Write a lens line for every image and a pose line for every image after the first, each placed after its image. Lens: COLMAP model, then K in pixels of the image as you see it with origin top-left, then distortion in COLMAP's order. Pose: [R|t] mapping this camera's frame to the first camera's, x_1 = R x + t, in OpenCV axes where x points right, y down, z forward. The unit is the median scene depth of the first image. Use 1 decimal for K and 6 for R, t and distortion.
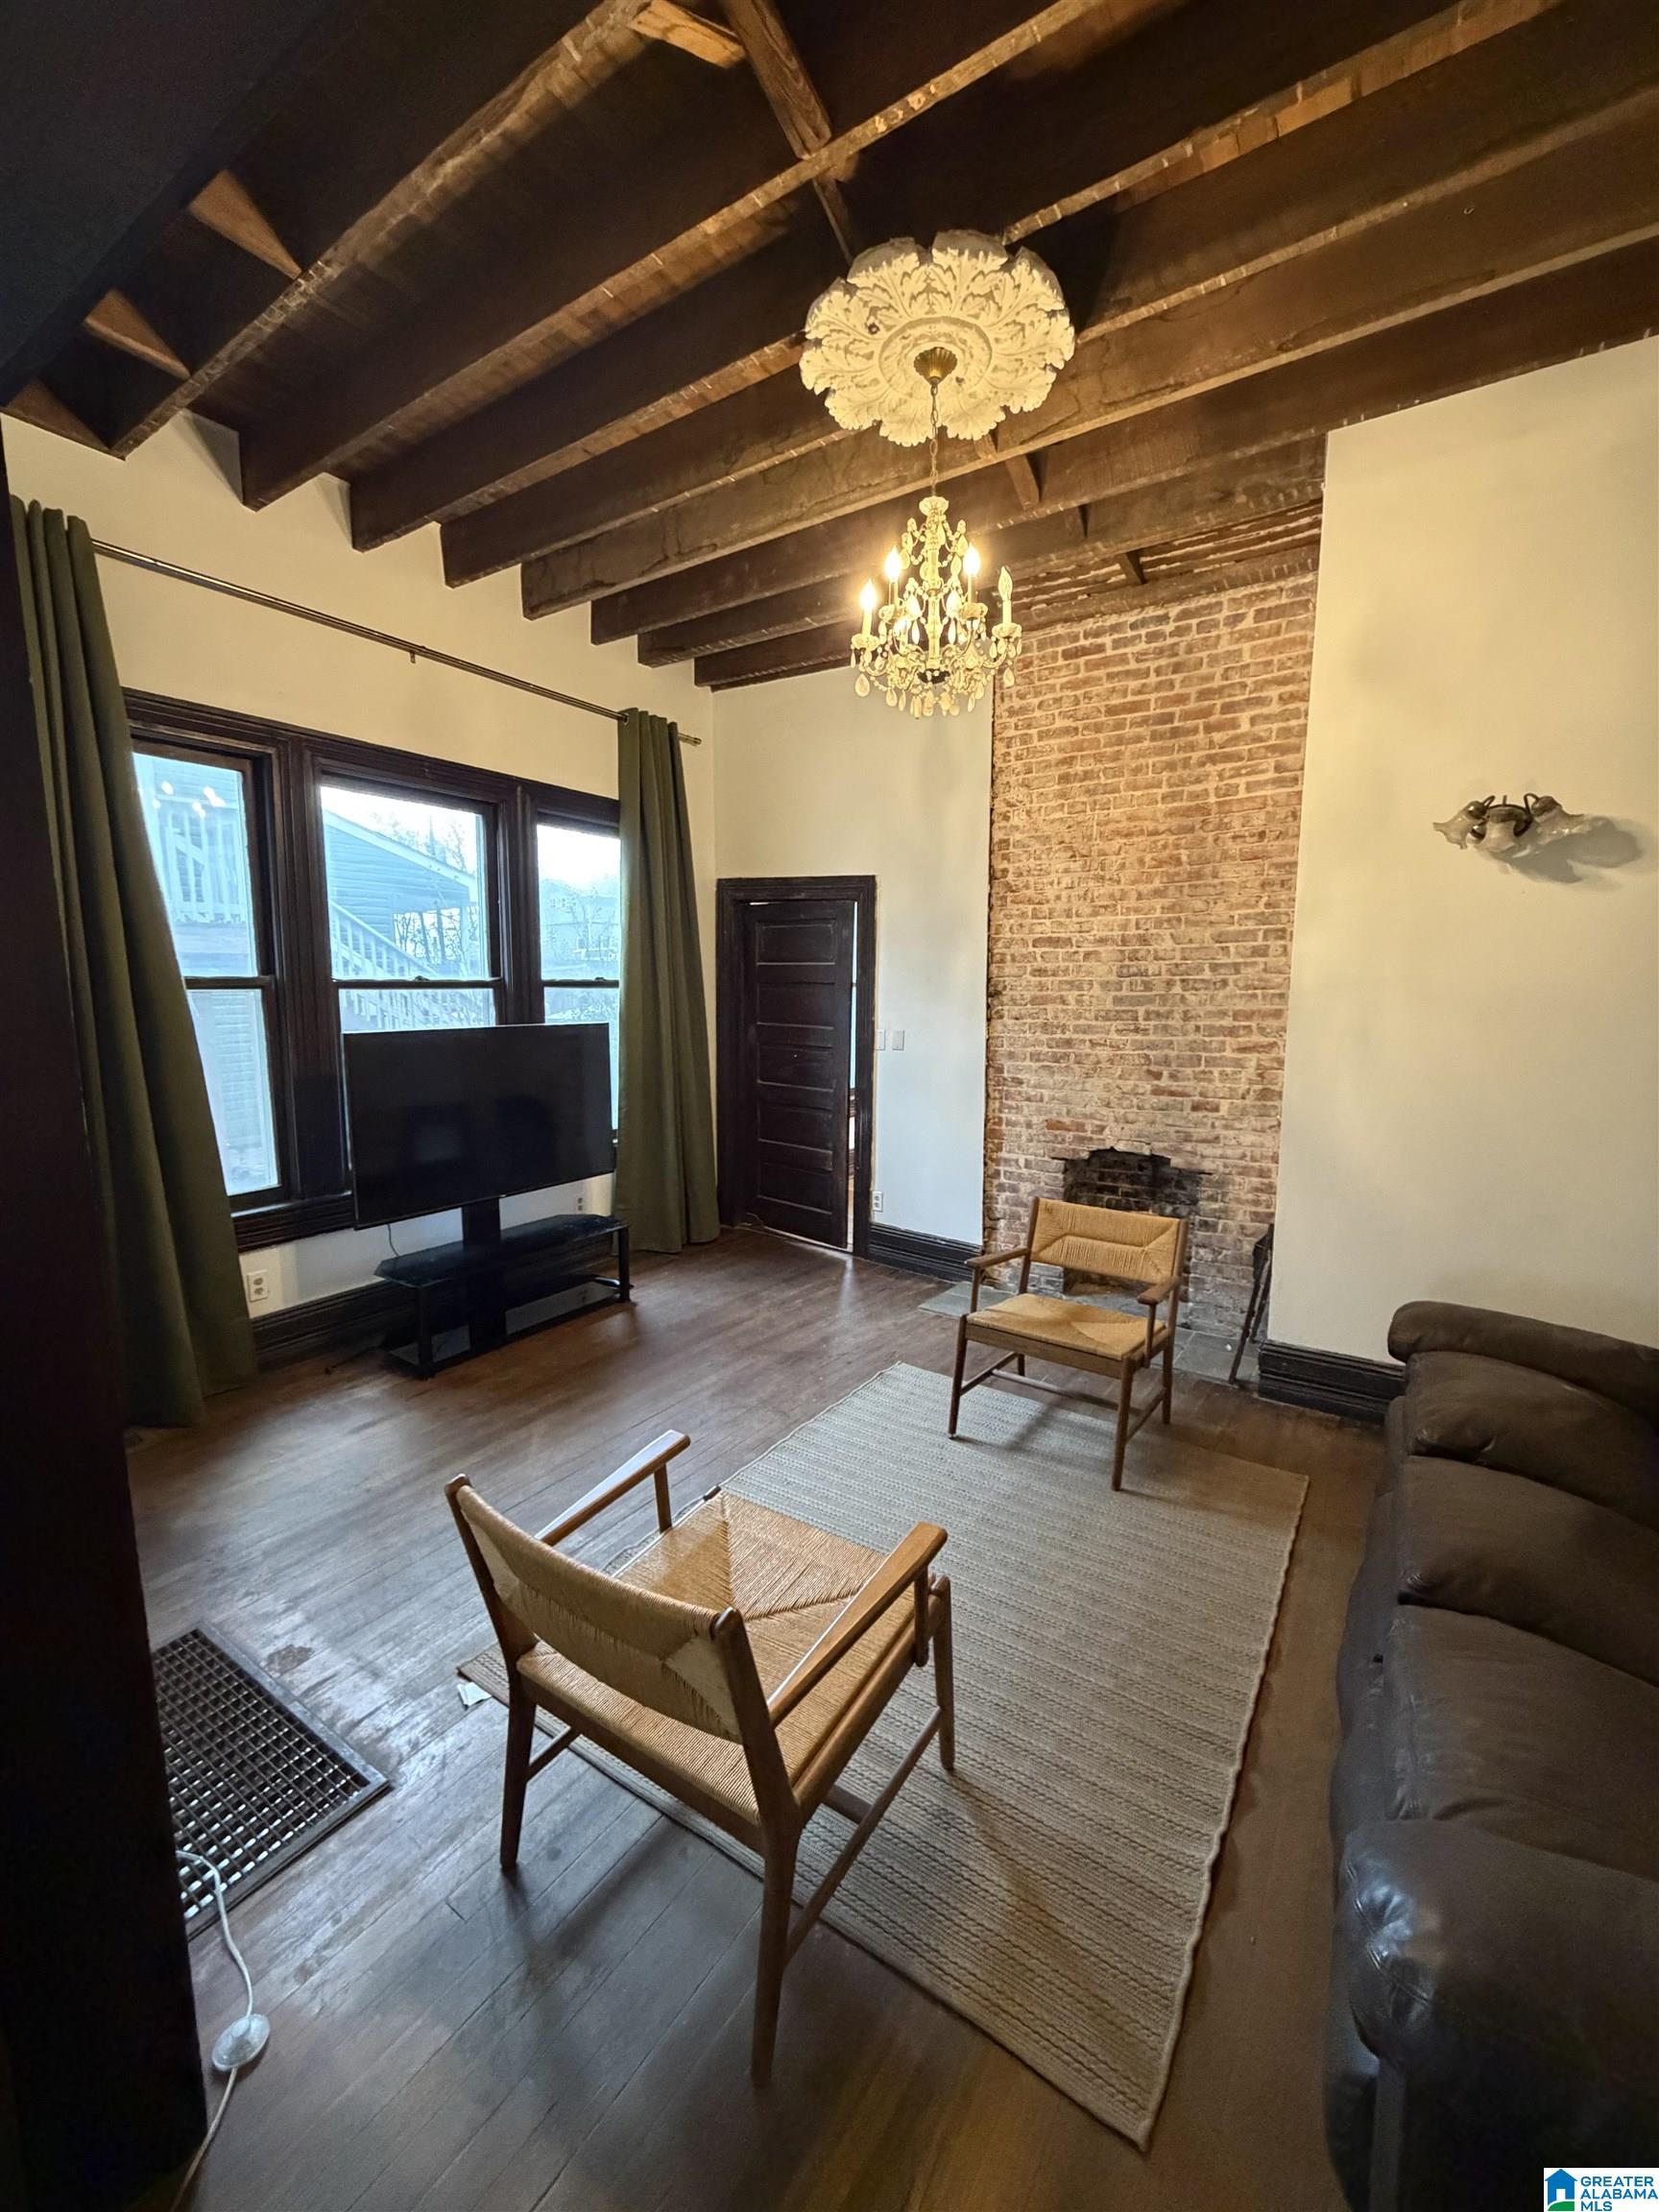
lens RADIAL K [[886.0, 0, 829.5], [0, 886.0, 1106.0], [0, 0, 1]] dist [0.000411, -0.000097]
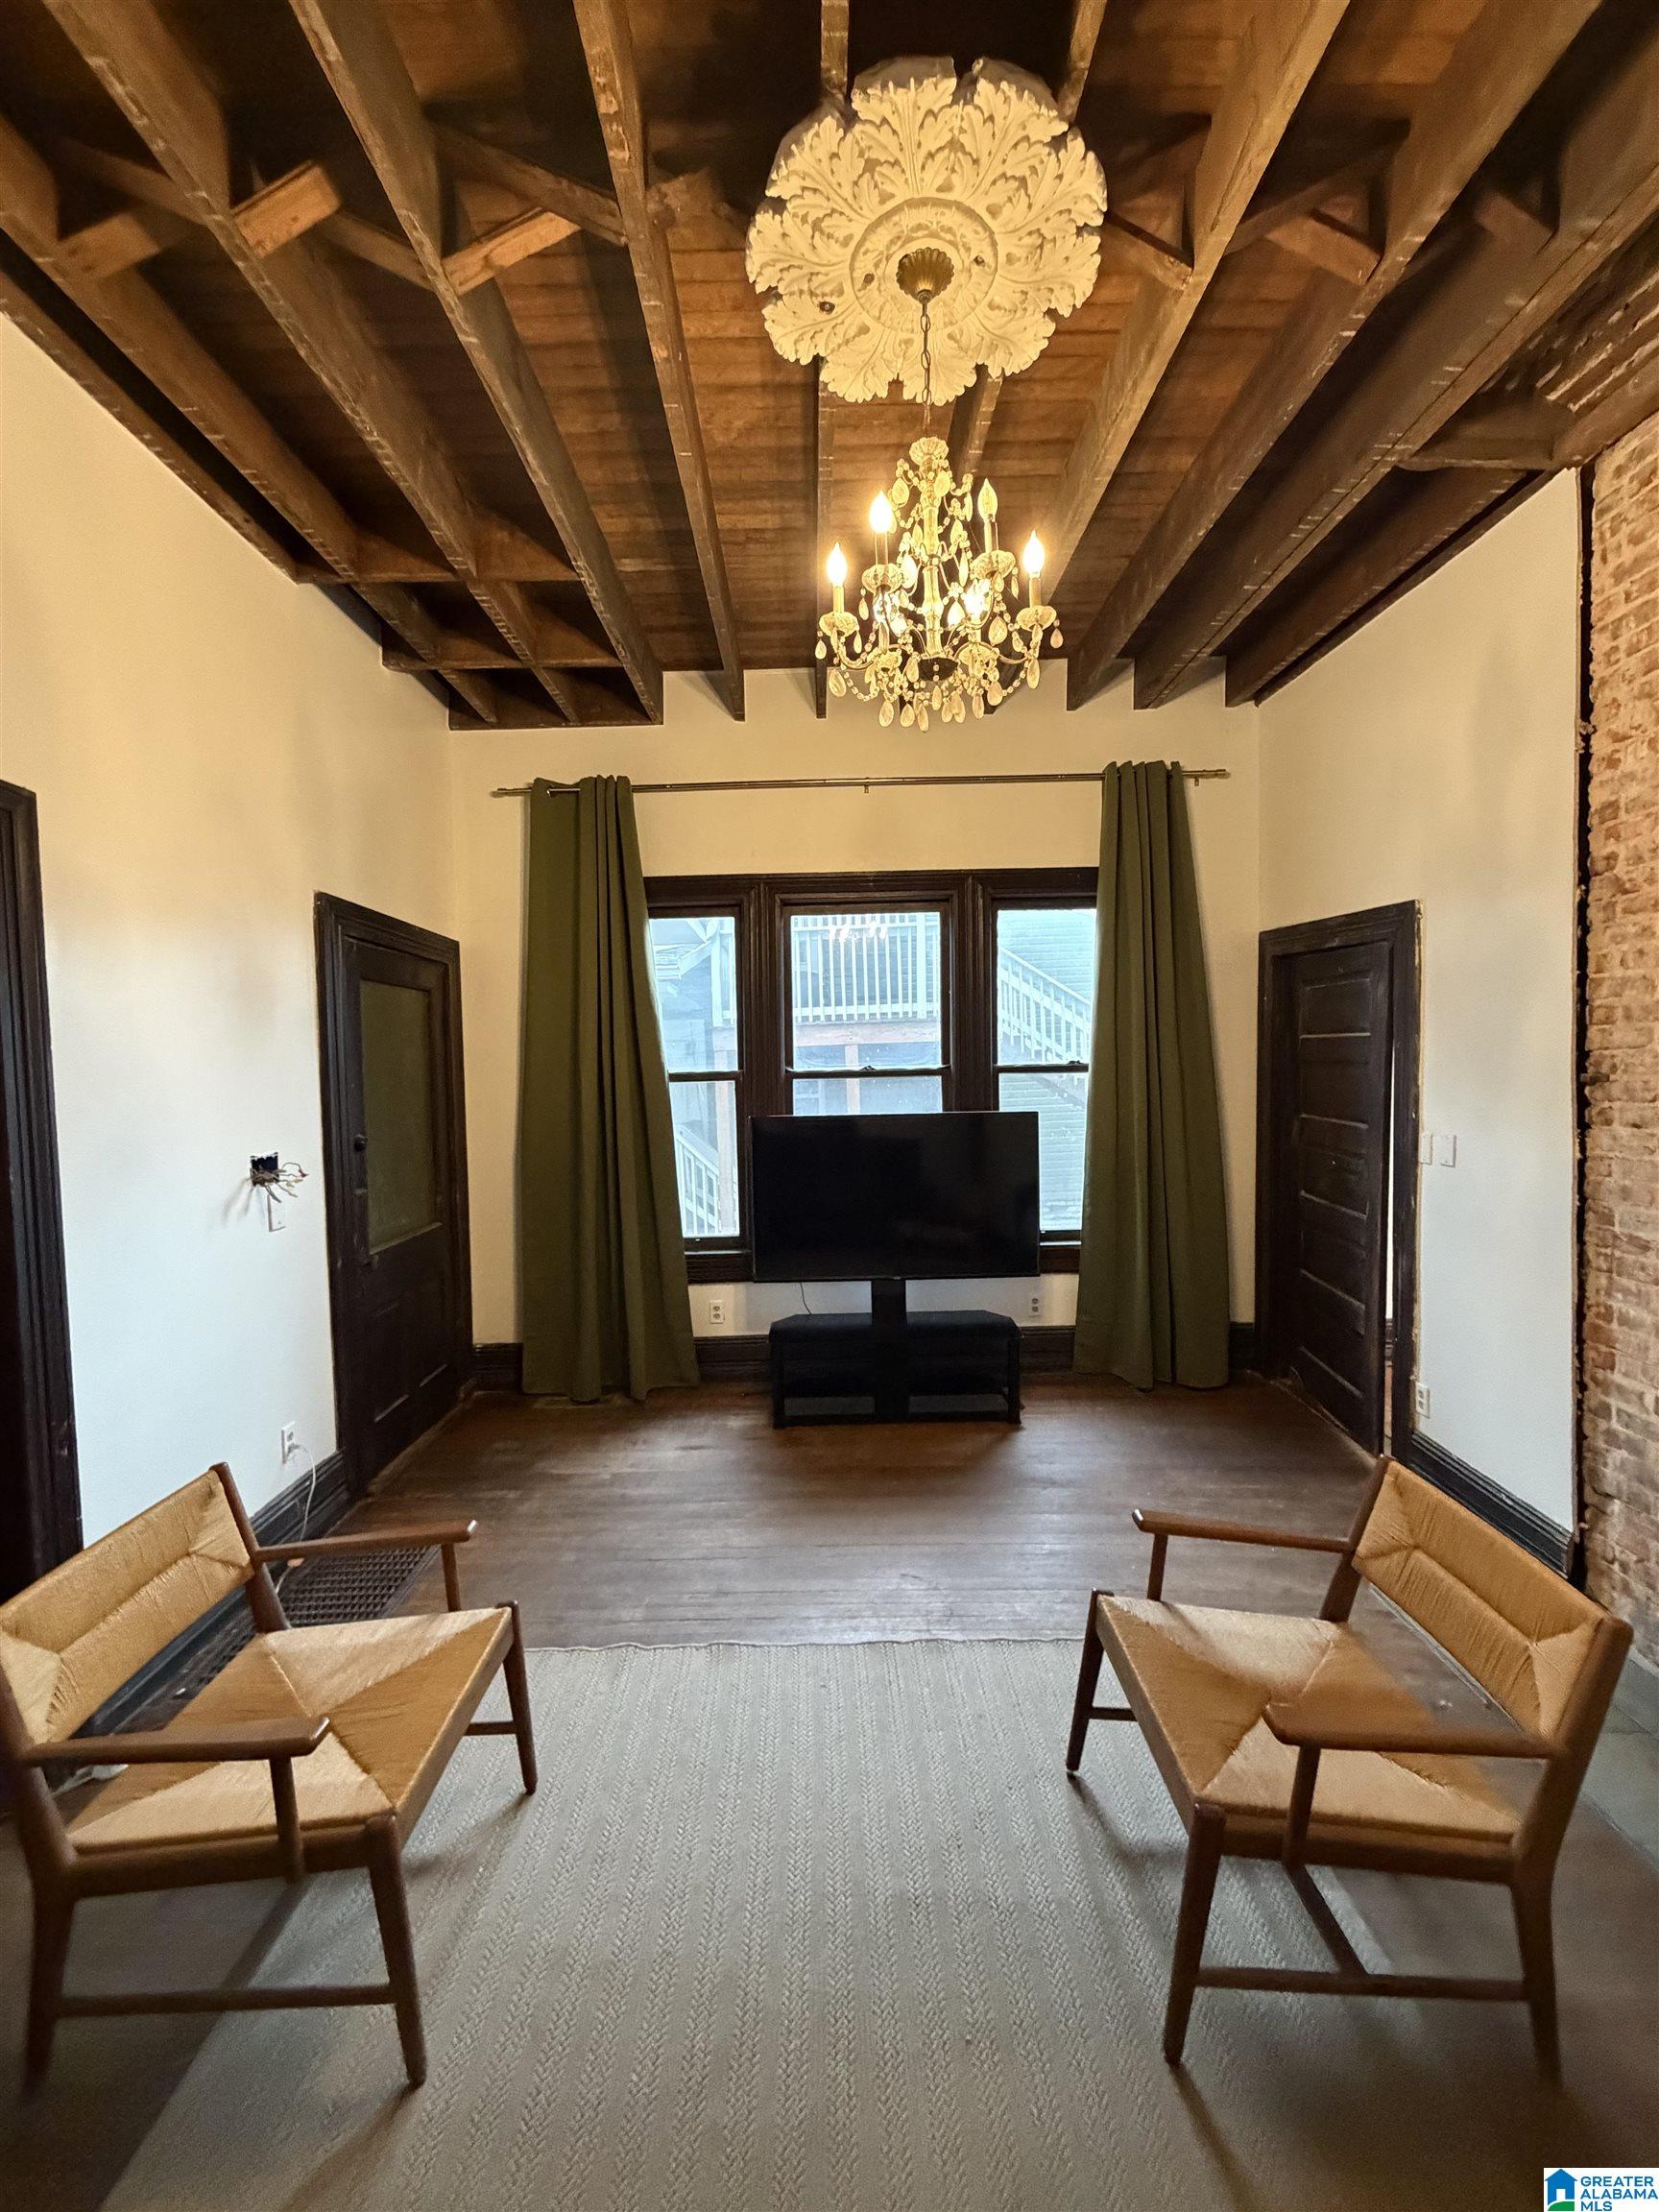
lens RADIAL K [[886.0, 0, 829.5], [0, 886.0, 1106.0], [0, 0, 1]] dist [0.000411, -0.000097]
pose [[0.560979, 0.023638, -0.827492, 0.412527], [-0.088732, 0.995550, -0.031715, -0.055170], [0.823061, 0.091217, 0.560581, 0.328213]]
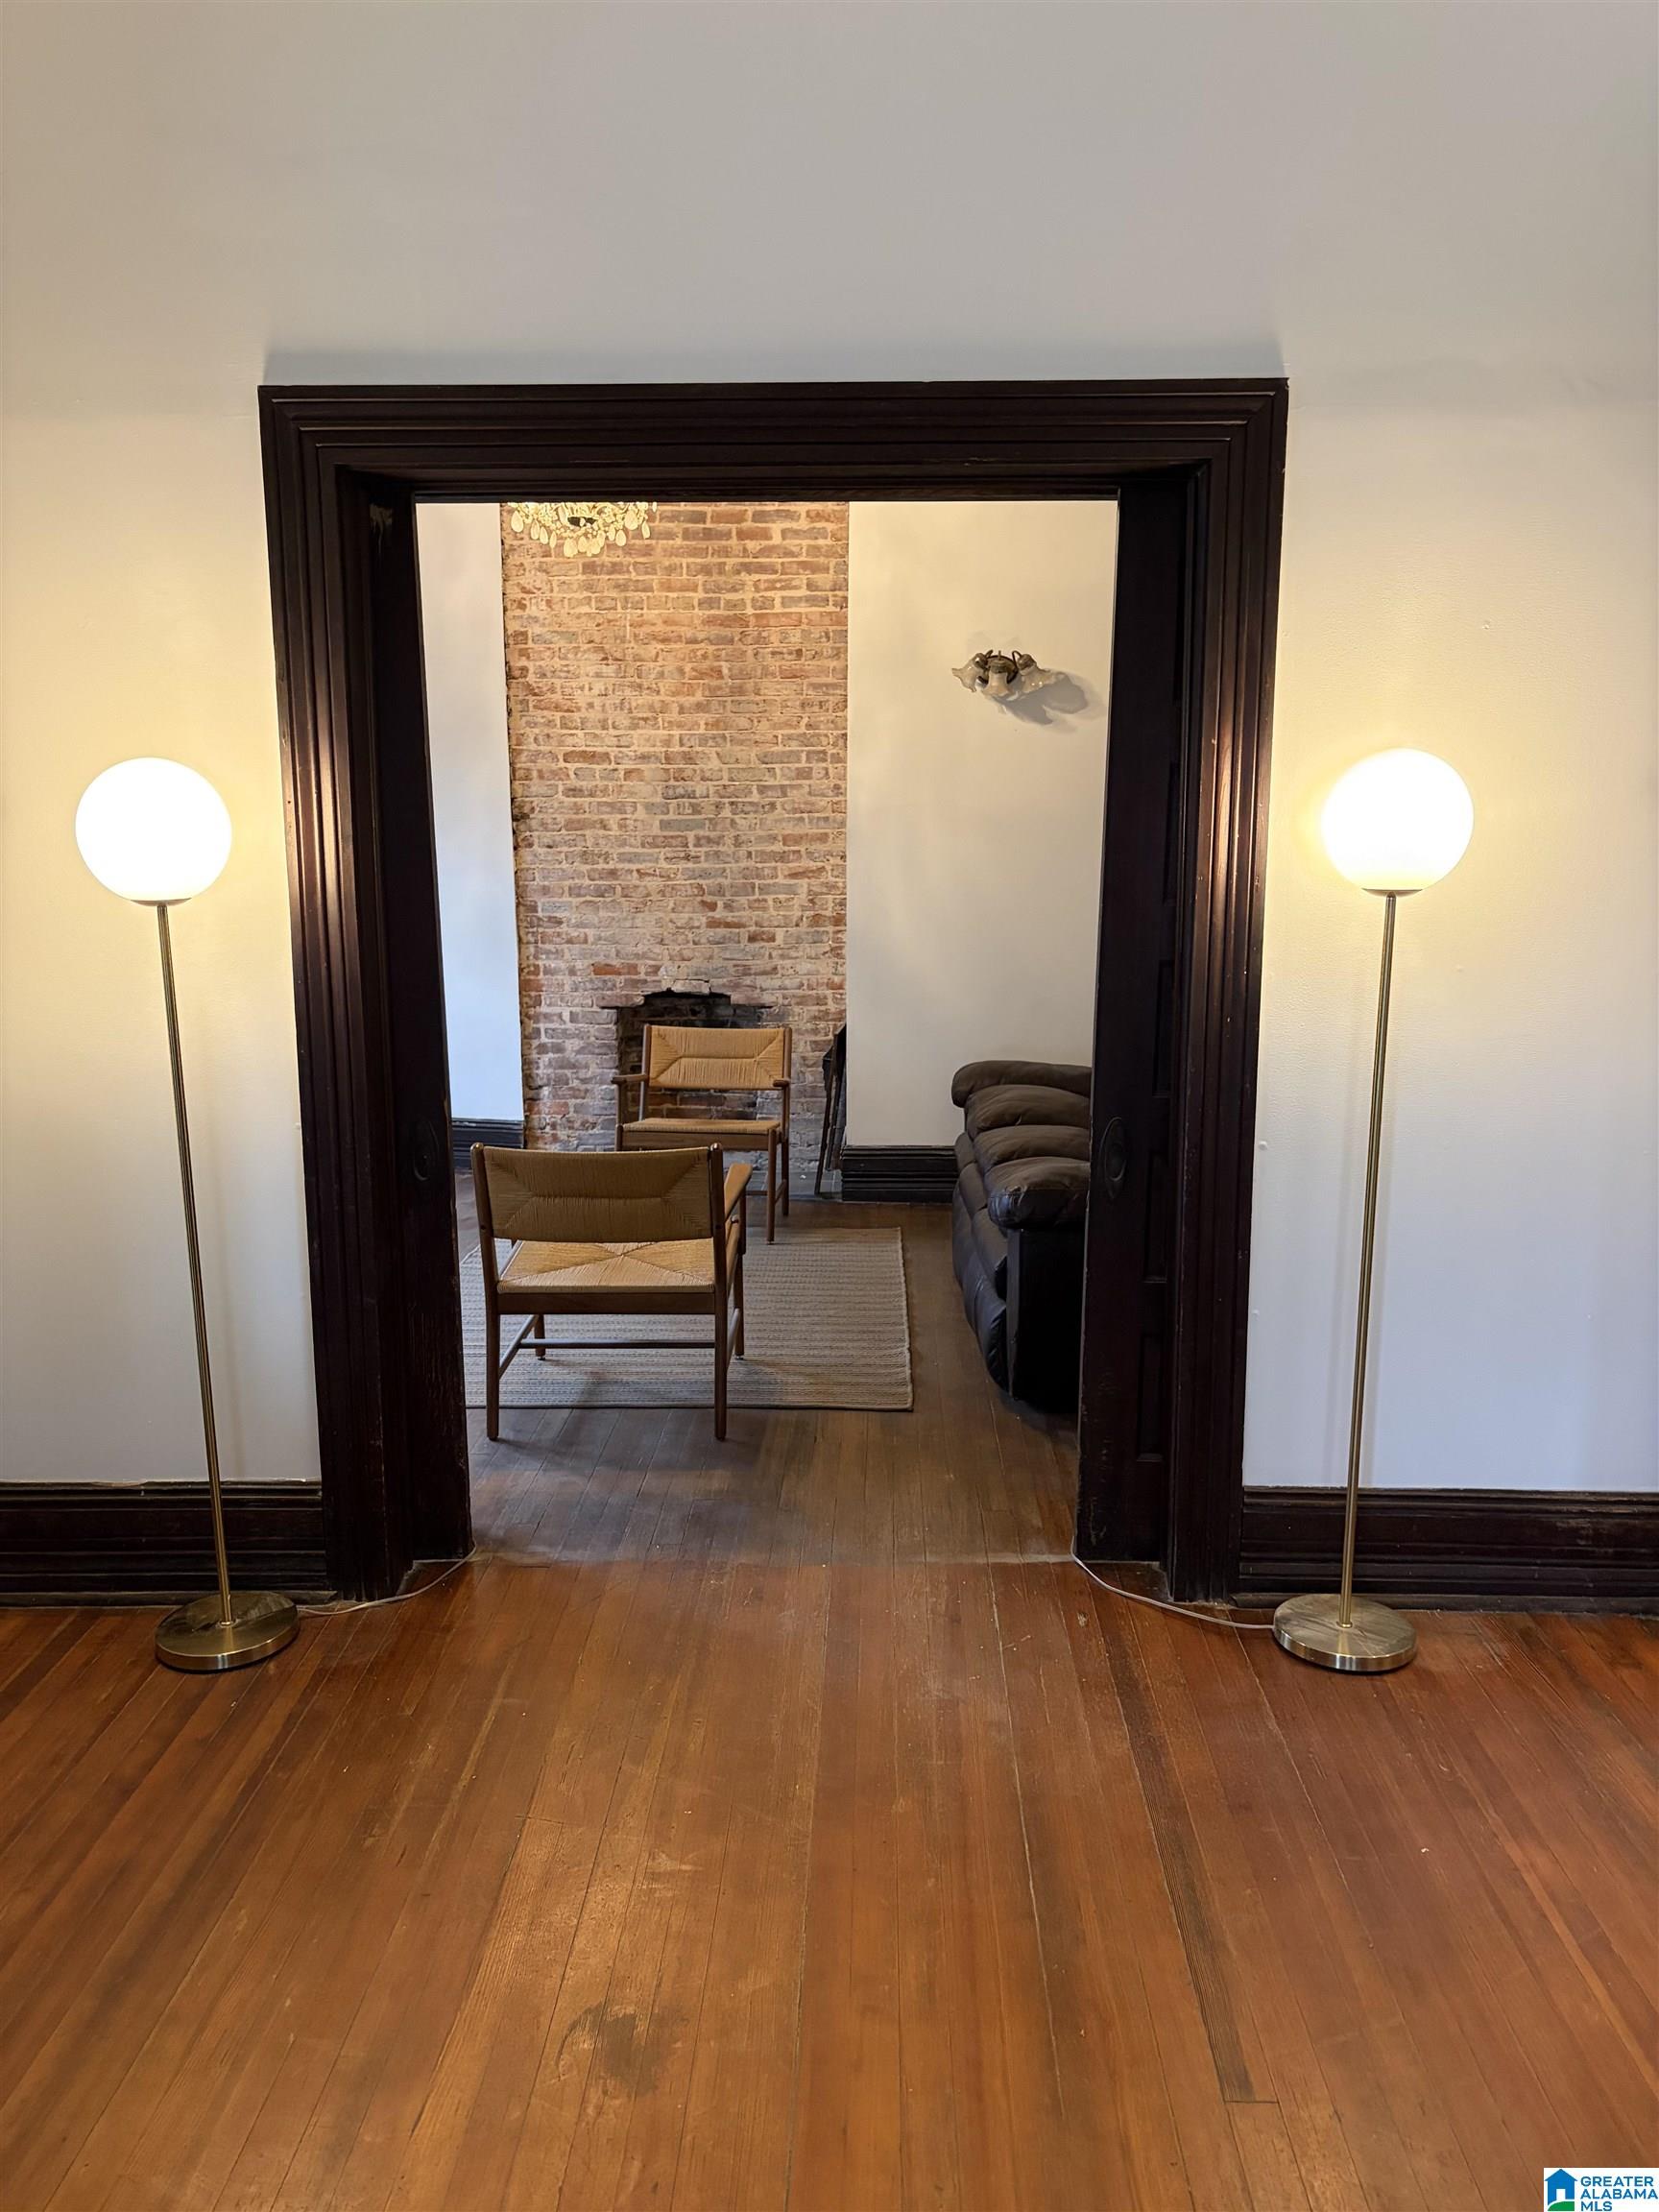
lens RADIAL K [[1669.8, 0, 827.3], [0, 1669.8, 1141.6], [0, 0, 1]] dist [0.067773, -0.078376]
pose [[0.848616, -0.100781, 0.519321, -0.466577], [0.068181, 0.994334, 0.081550, 0.076726], [-0.524597, -0.033797, 0.850680, -0.570209]]
